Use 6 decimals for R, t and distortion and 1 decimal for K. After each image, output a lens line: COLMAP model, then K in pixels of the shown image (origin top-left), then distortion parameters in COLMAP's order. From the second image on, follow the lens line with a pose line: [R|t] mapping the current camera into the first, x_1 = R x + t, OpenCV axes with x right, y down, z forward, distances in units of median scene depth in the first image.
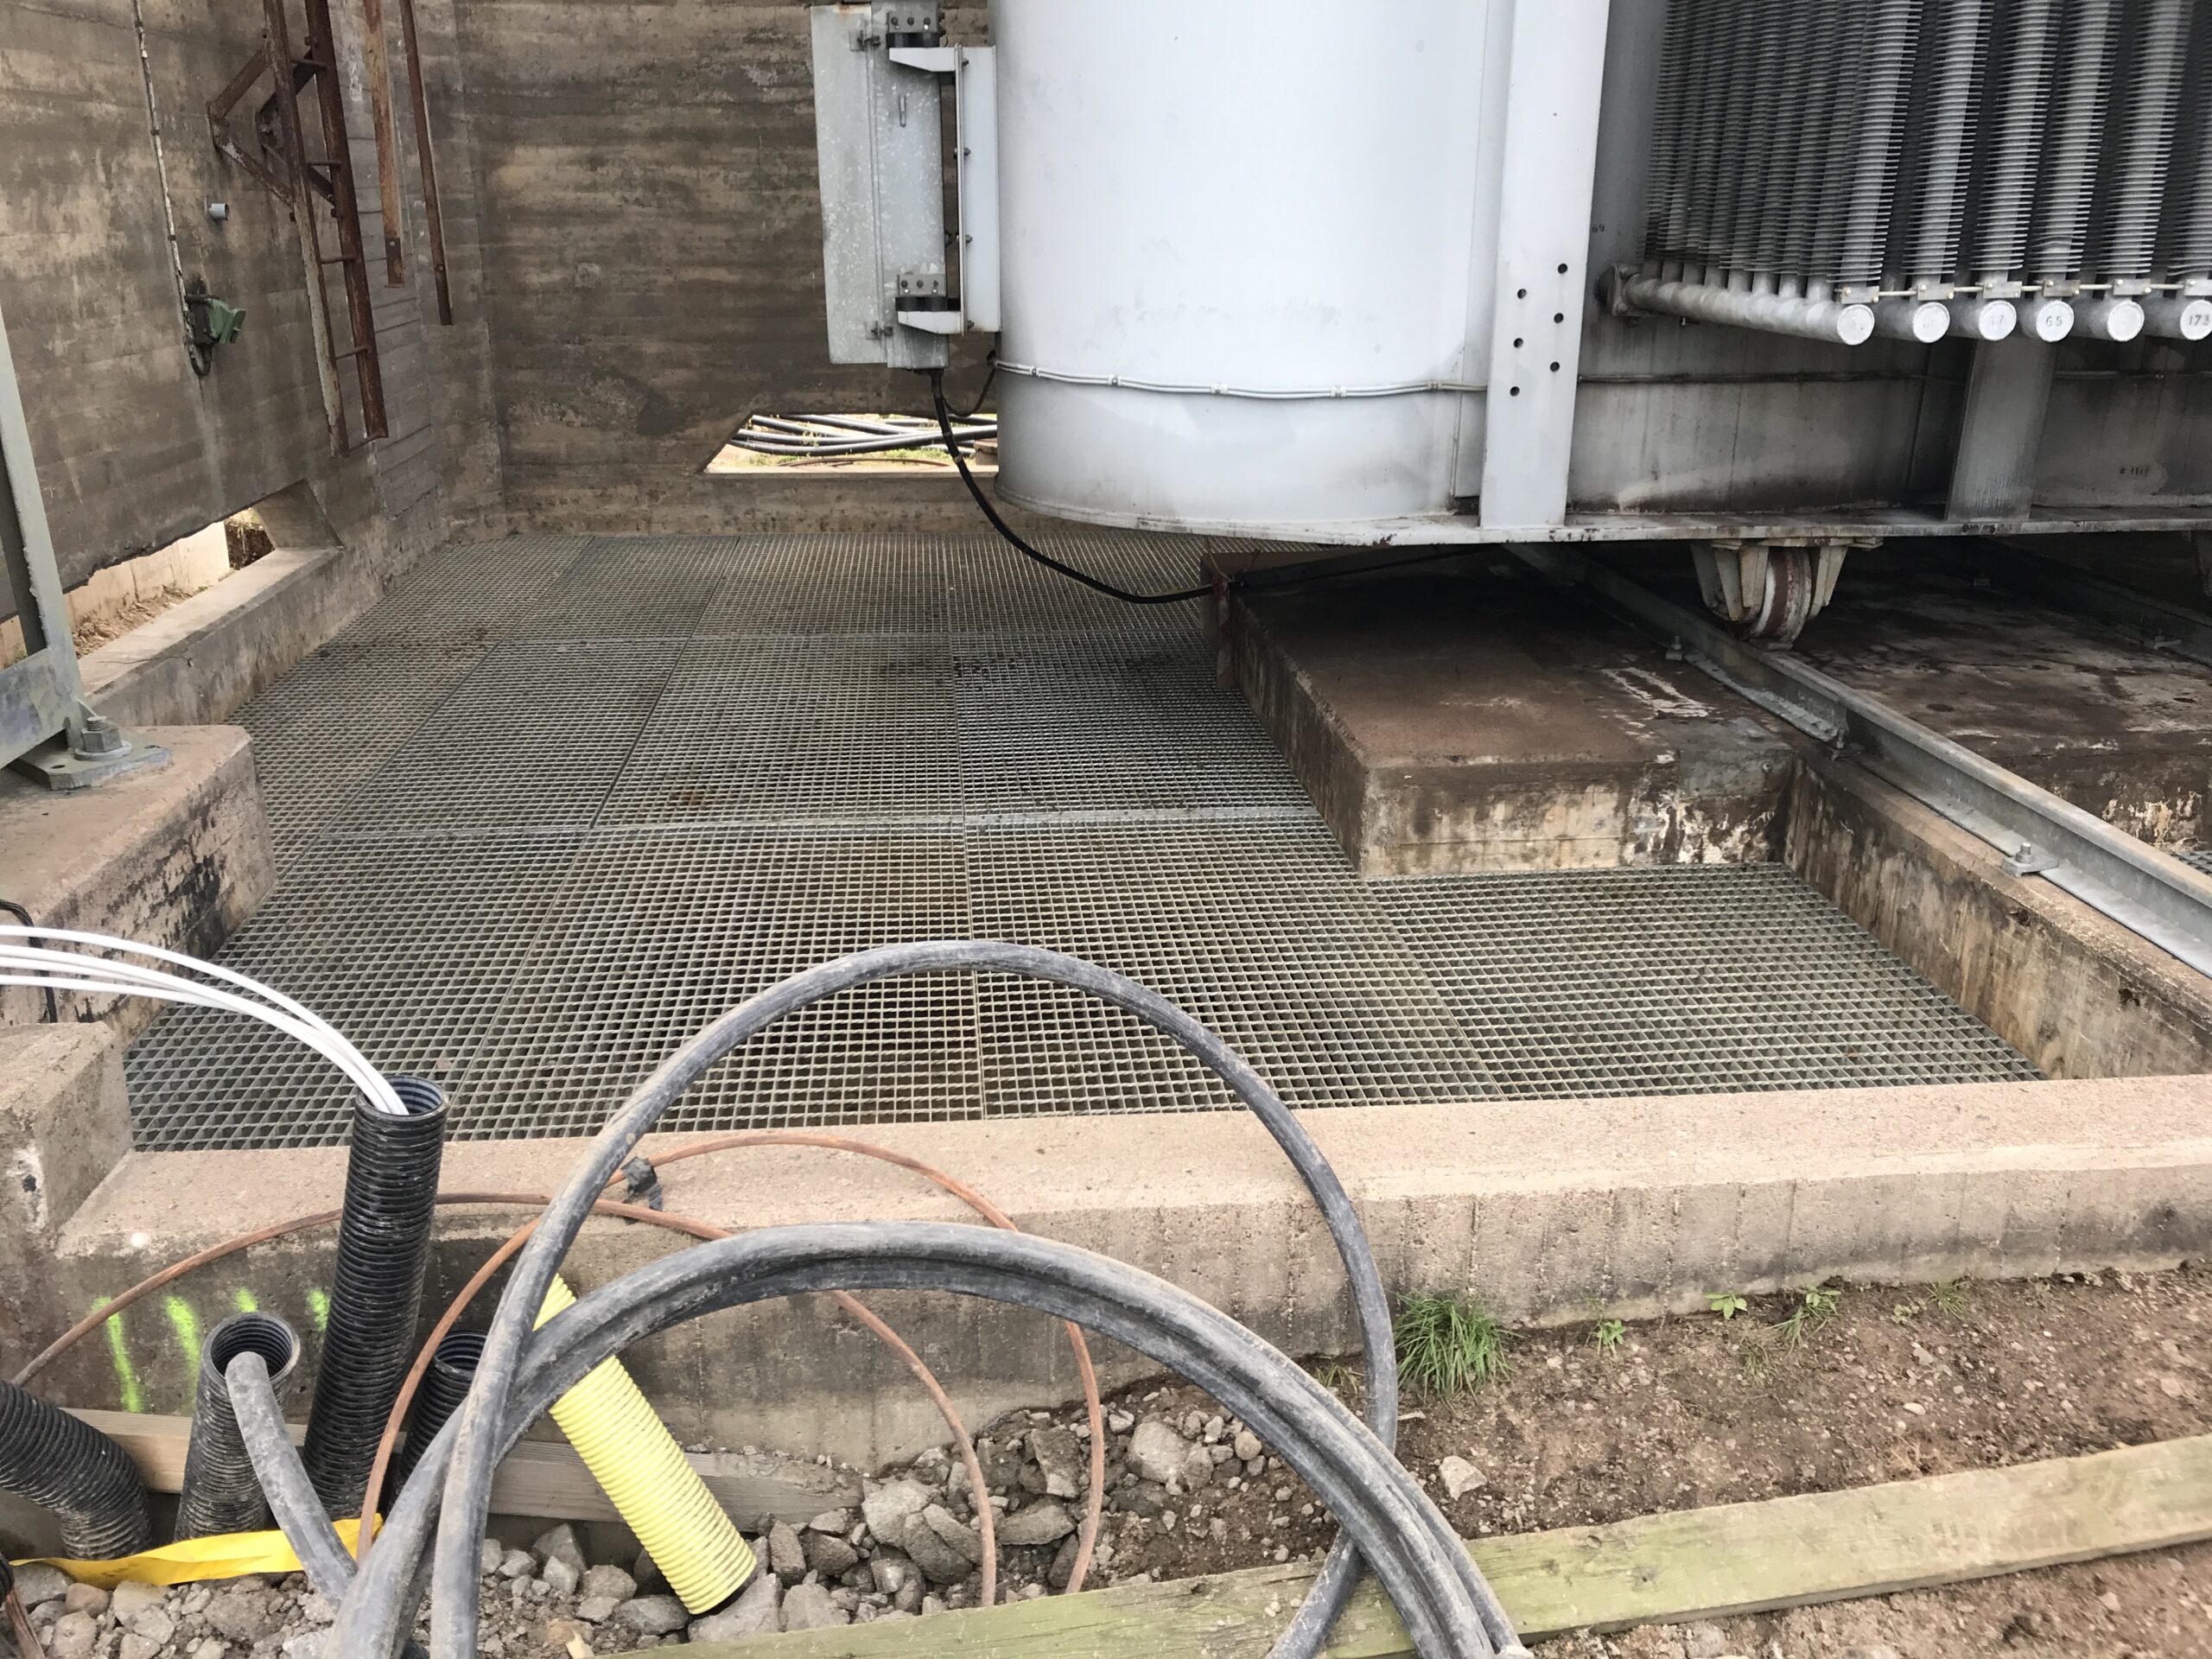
lens RADIAL K [[1772.7, 0, 1106.0], [0, 1772.7, 829.5], [0, 0, 1]] dist [-0.002600, 0.000168]
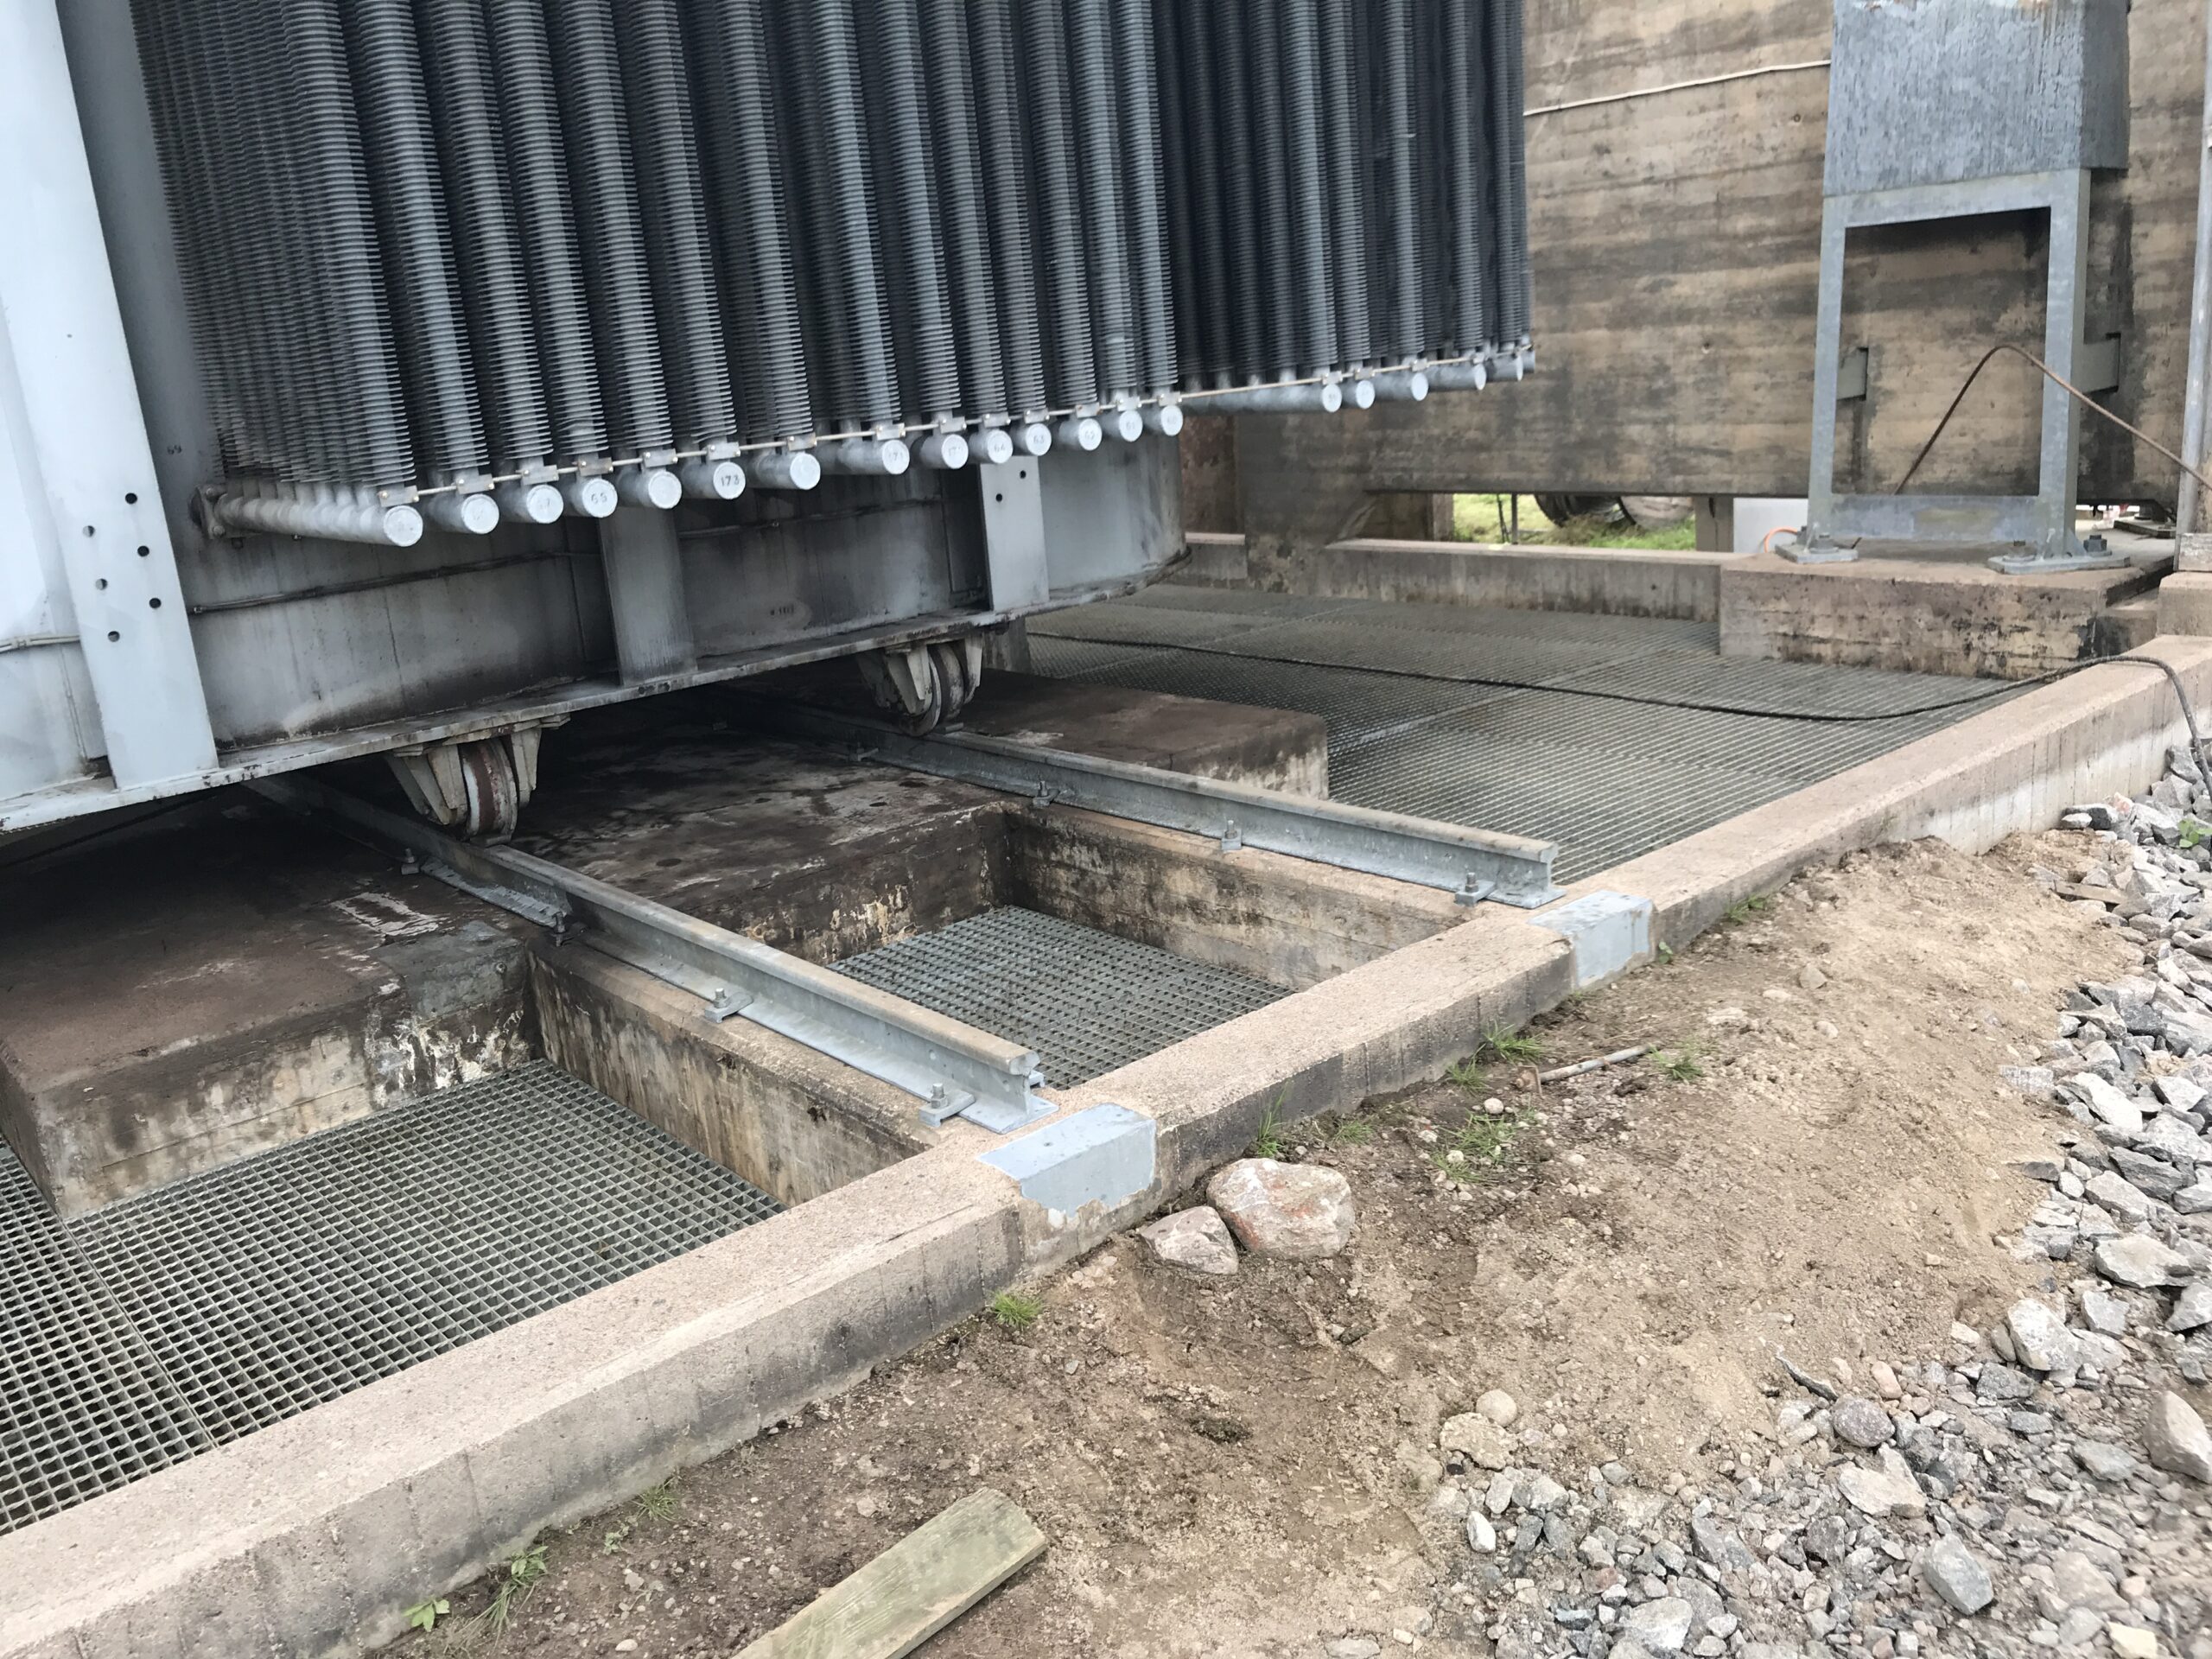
lens RADIAL K [[1772.7, 0, 1106.0], [0, 1772.7, 829.5], [0, 0, 1]] dist [-0.002600, 0.000168]
pose [[0.815160, -0.223487, 0.534385, 0.141275], [0.272680, 0.962008, -0.013625, -0.004590], [-0.511038, 0.156823, 0.845132, 0.003241]]
